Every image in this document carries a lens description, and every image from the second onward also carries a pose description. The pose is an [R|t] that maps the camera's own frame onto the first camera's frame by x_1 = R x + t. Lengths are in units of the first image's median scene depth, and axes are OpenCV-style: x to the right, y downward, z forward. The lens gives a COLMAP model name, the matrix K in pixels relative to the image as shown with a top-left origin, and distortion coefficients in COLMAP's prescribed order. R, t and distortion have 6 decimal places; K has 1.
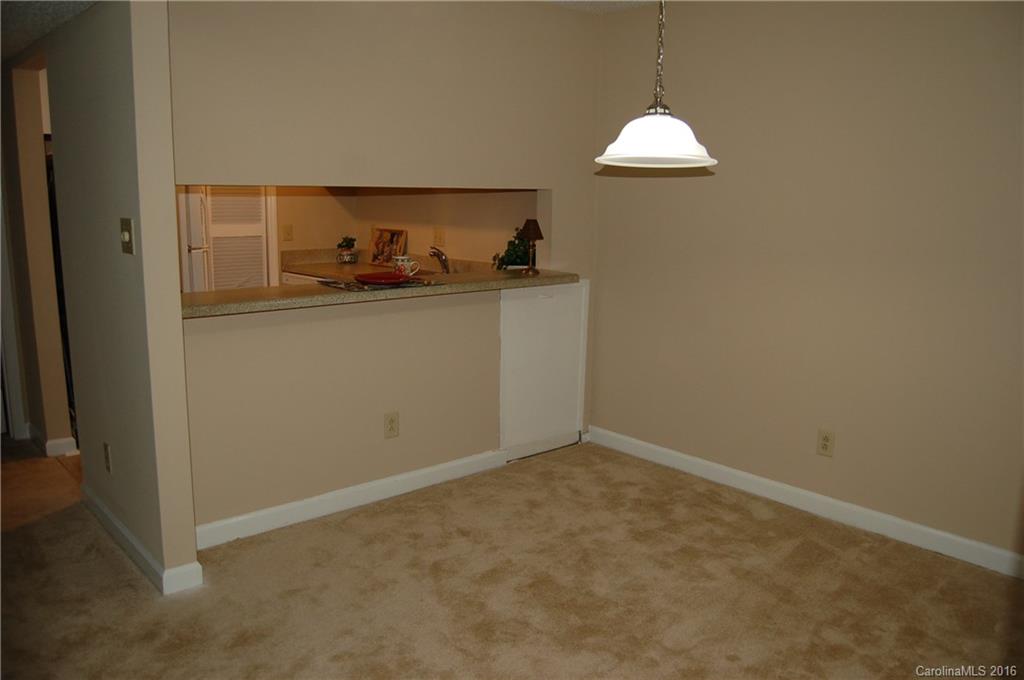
lens RADIAL K [[806.8, 0, 522.4], [0, 806.8, 337.6], [0, 0, 1]] dist [-0.094930, 0.035889]
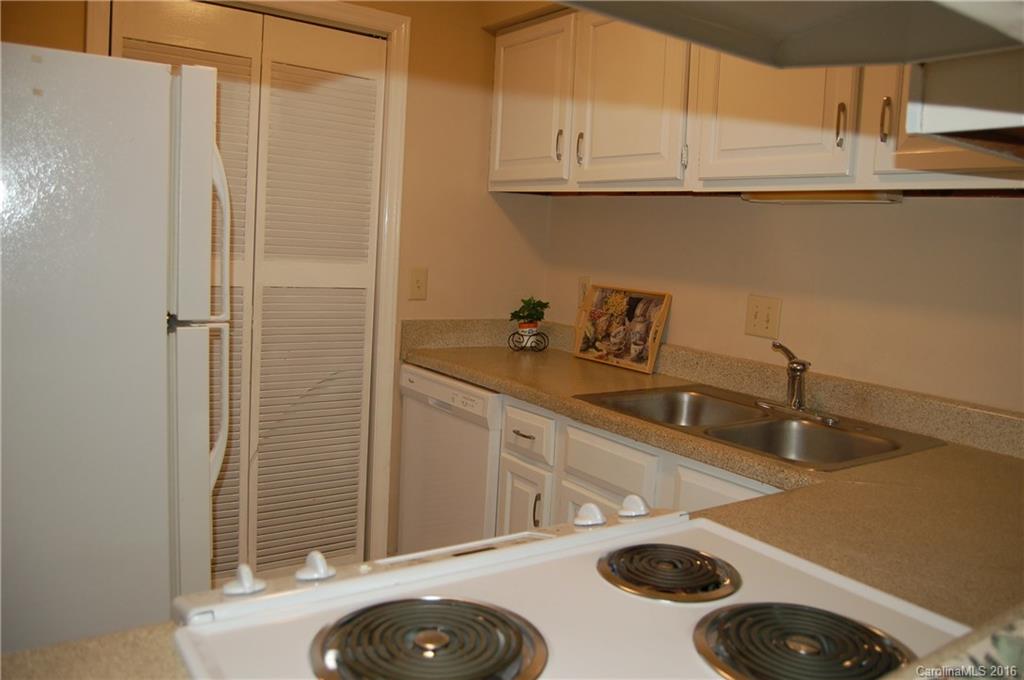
lens RADIAL K [[806.8, 0, 522.4], [0, 806.8, 337.6], [0, 0, 1]] dist [-0.094930, 0.035889]
pose [[0.991641, 0.059501, -0.114486, -0.167647], [-0.066344, 0.996172, -0.056915, -0.073164], [0.110662, 0.064034, 0.991793, 0.505691]]
